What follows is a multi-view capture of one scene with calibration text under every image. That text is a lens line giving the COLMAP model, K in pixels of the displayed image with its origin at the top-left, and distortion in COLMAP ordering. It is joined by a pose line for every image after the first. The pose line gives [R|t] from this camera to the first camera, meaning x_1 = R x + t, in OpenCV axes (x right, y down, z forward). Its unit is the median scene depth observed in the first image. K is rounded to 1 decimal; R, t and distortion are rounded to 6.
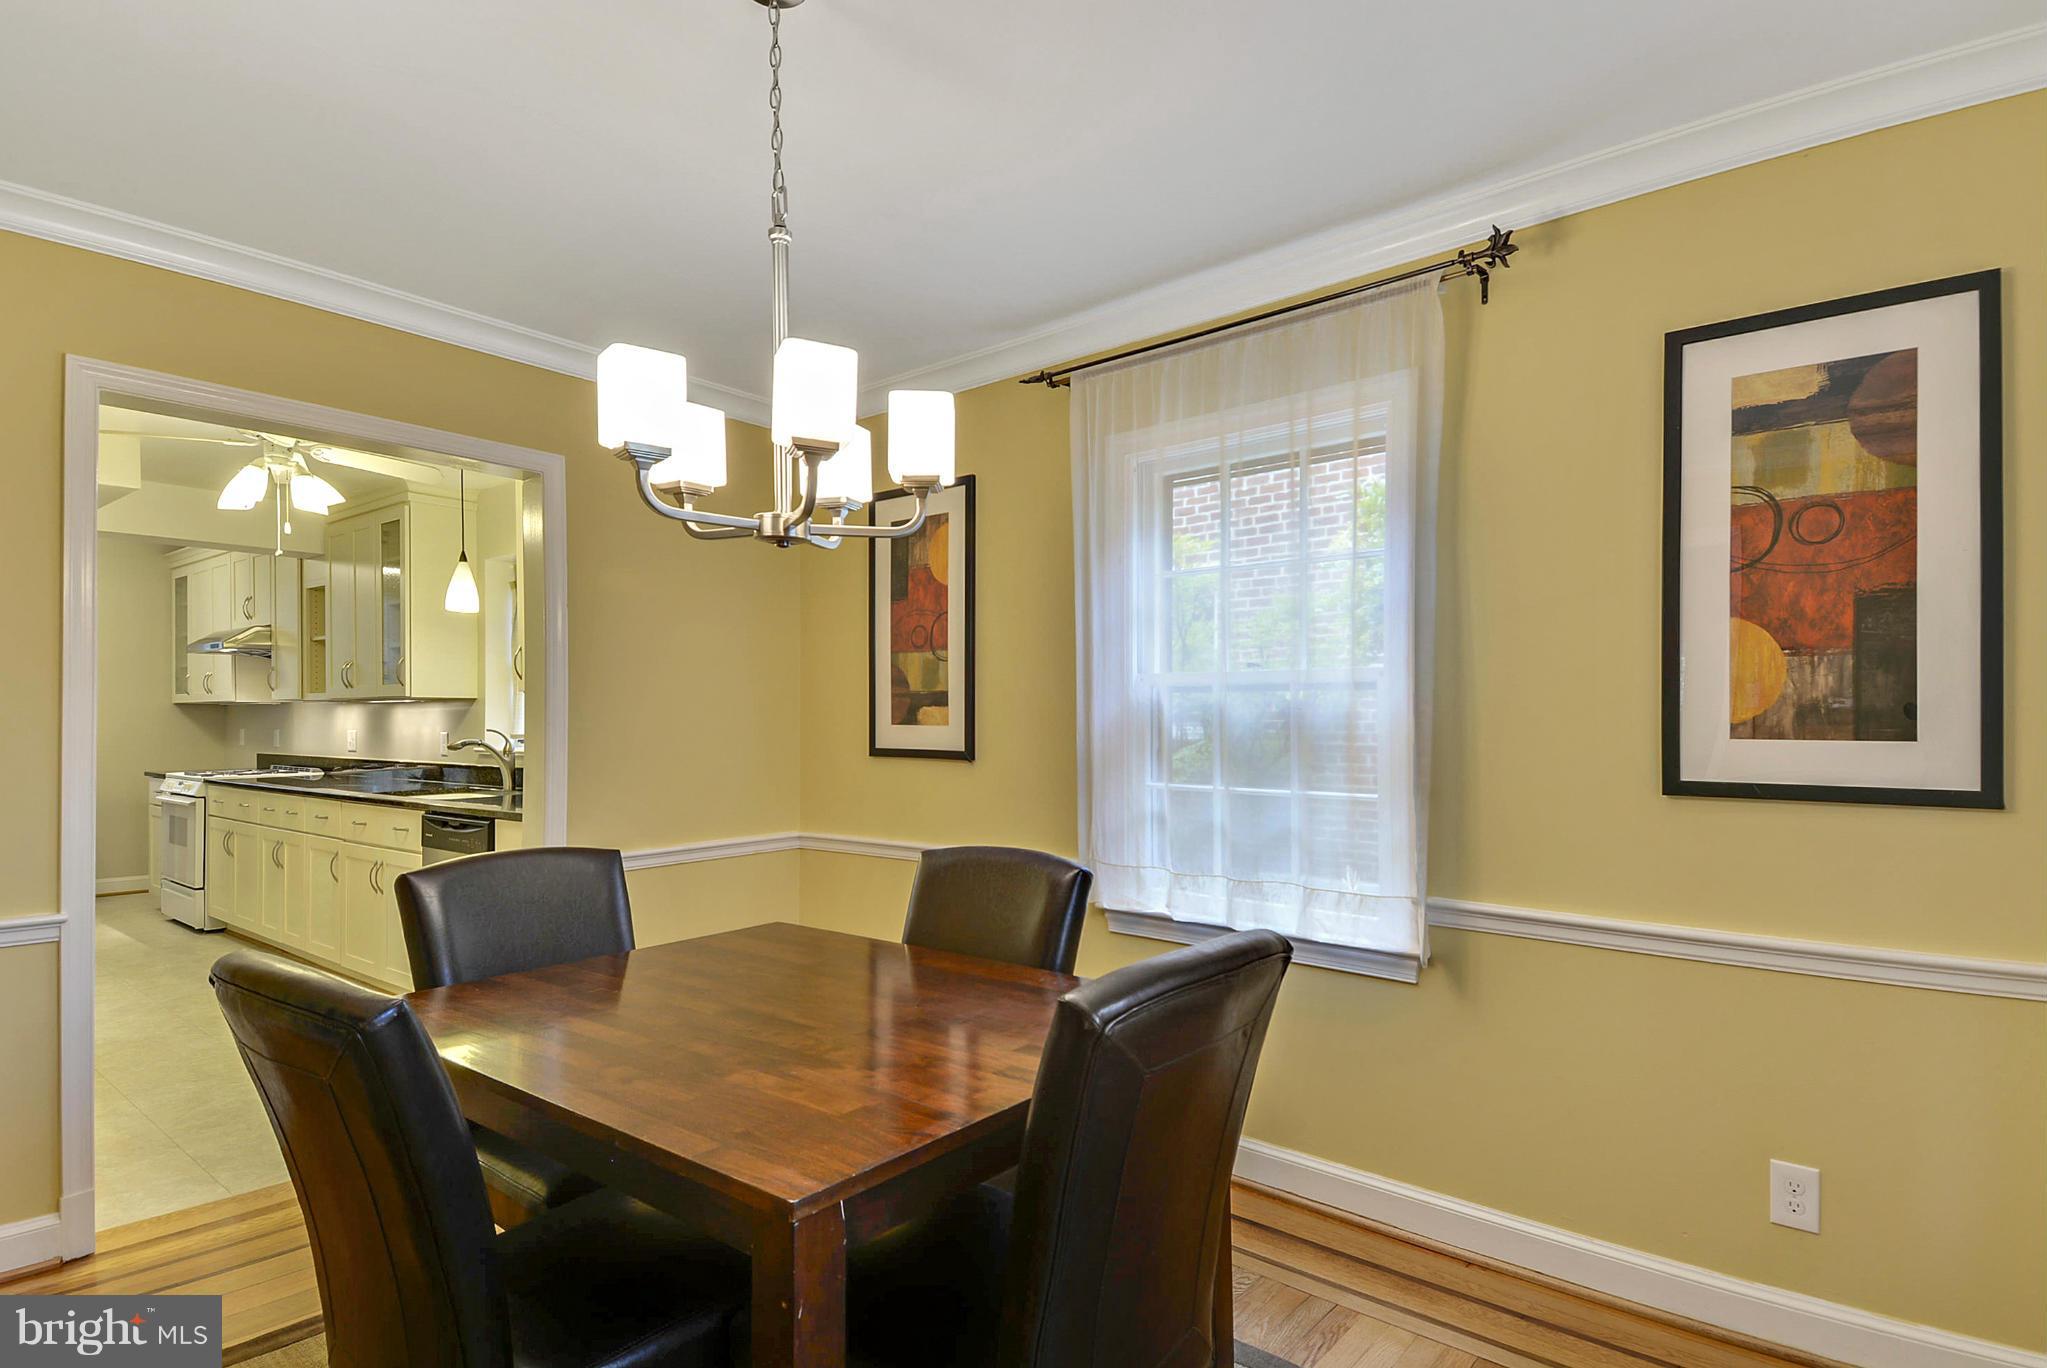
lens RADIAL K [[1101.9, 0, 1035.1], [0, 1101.9, 716.4], [0, 0, 1]] dist [0.041492, -0.047886]
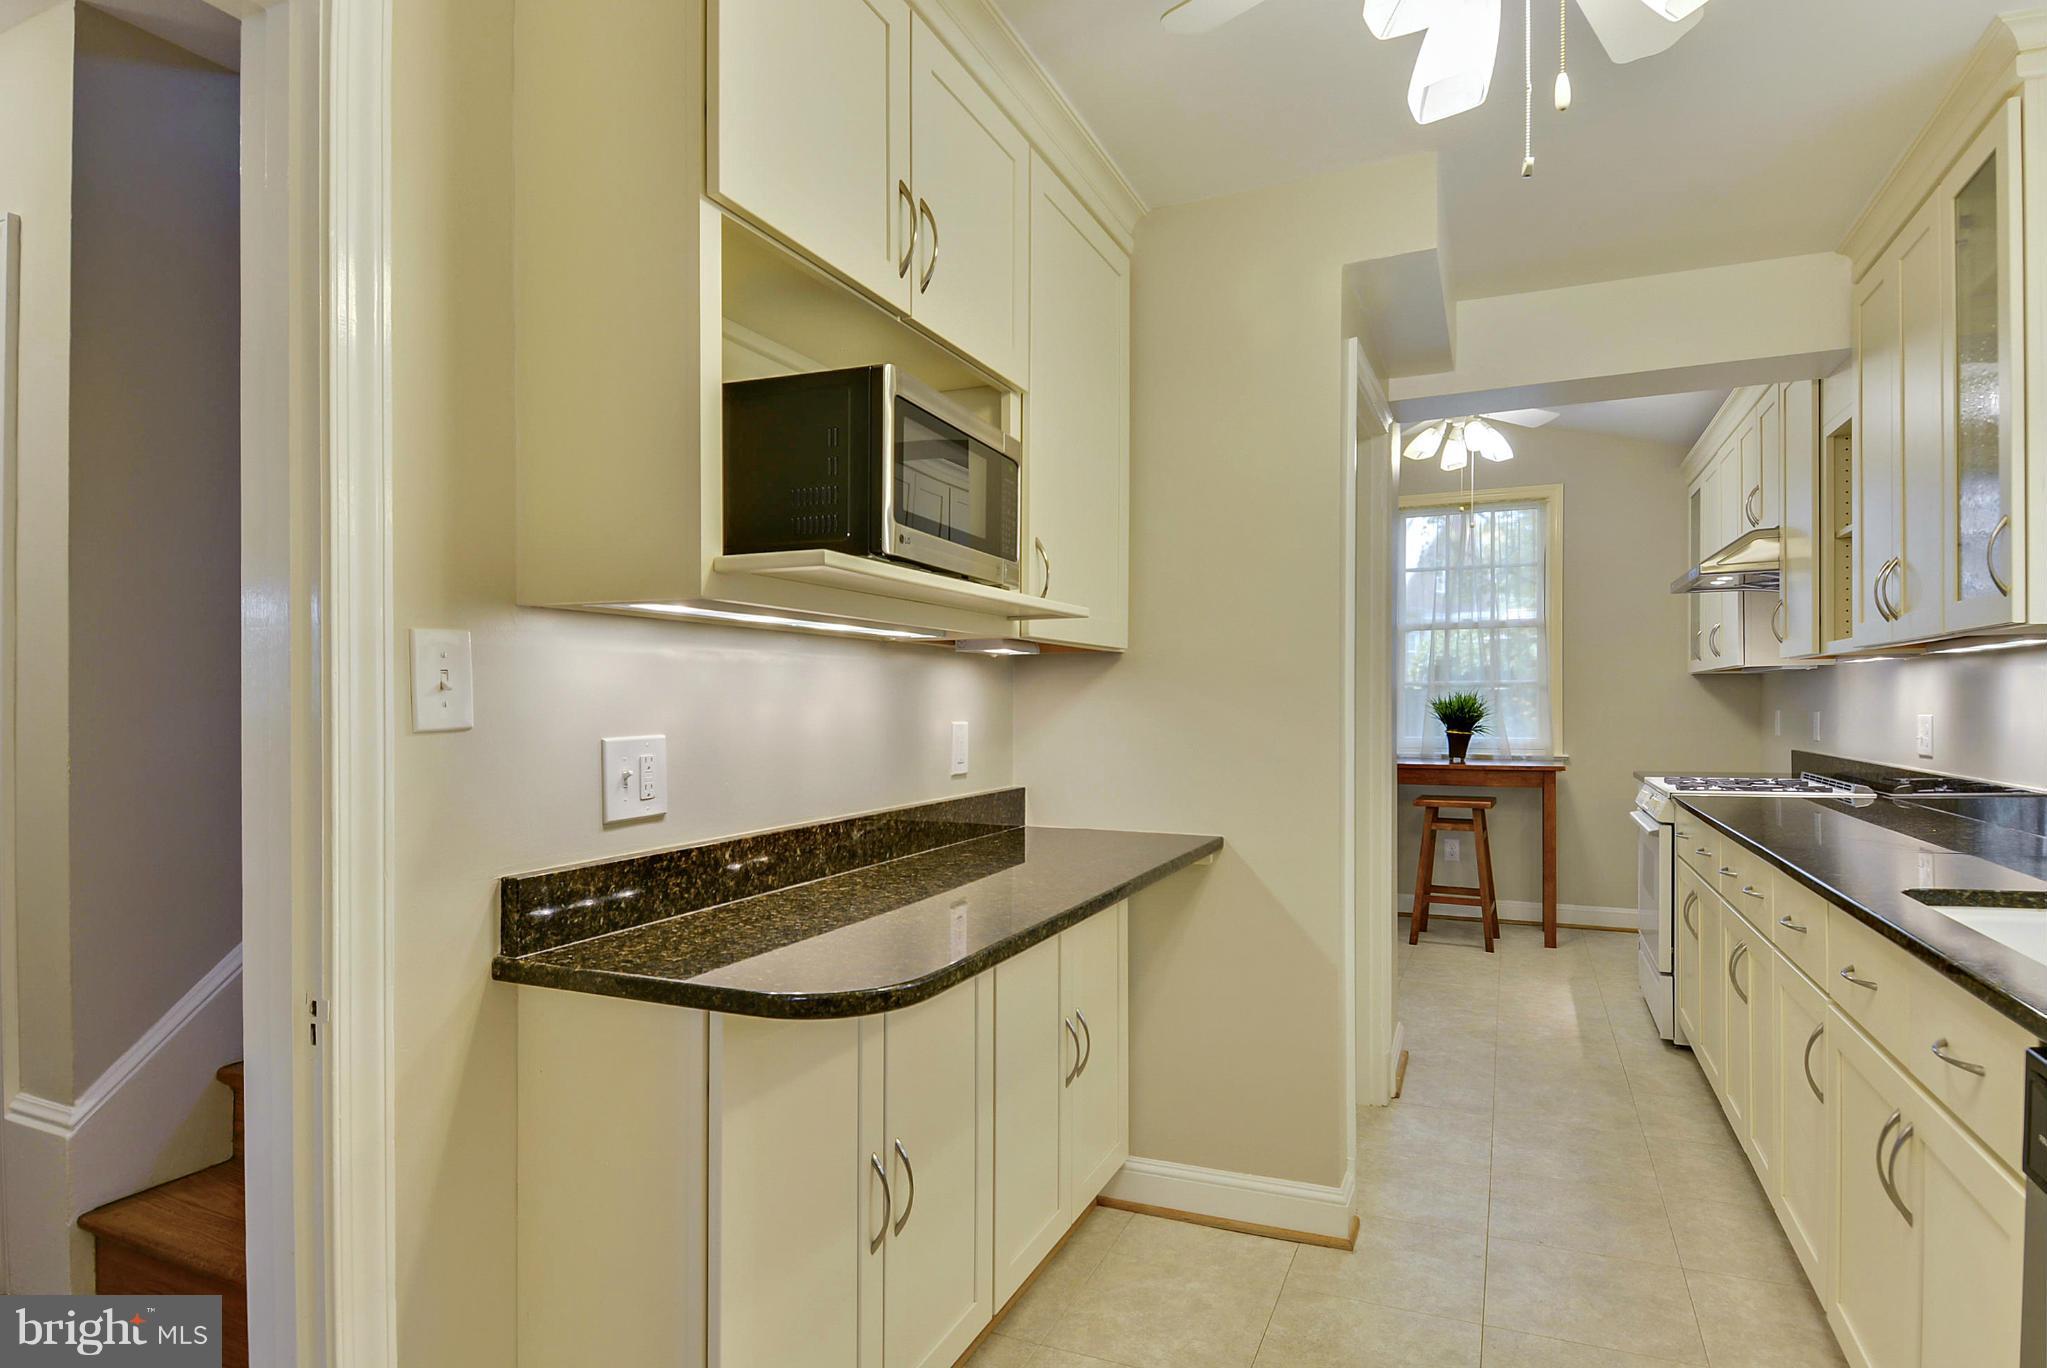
lens RADIAL K [[1101.9, 0, 1035.1], [0, 1101.9, 716.4], [0, 0, 1]] dist [0.041492, -0.047886]
pose [[0.290053, 0.009238, -0.956966, -0.248847], [0.010917, 0.999856, 0.012961, 0.002373], [0.956948, -0.014206, 0.289910, 0.461755]]
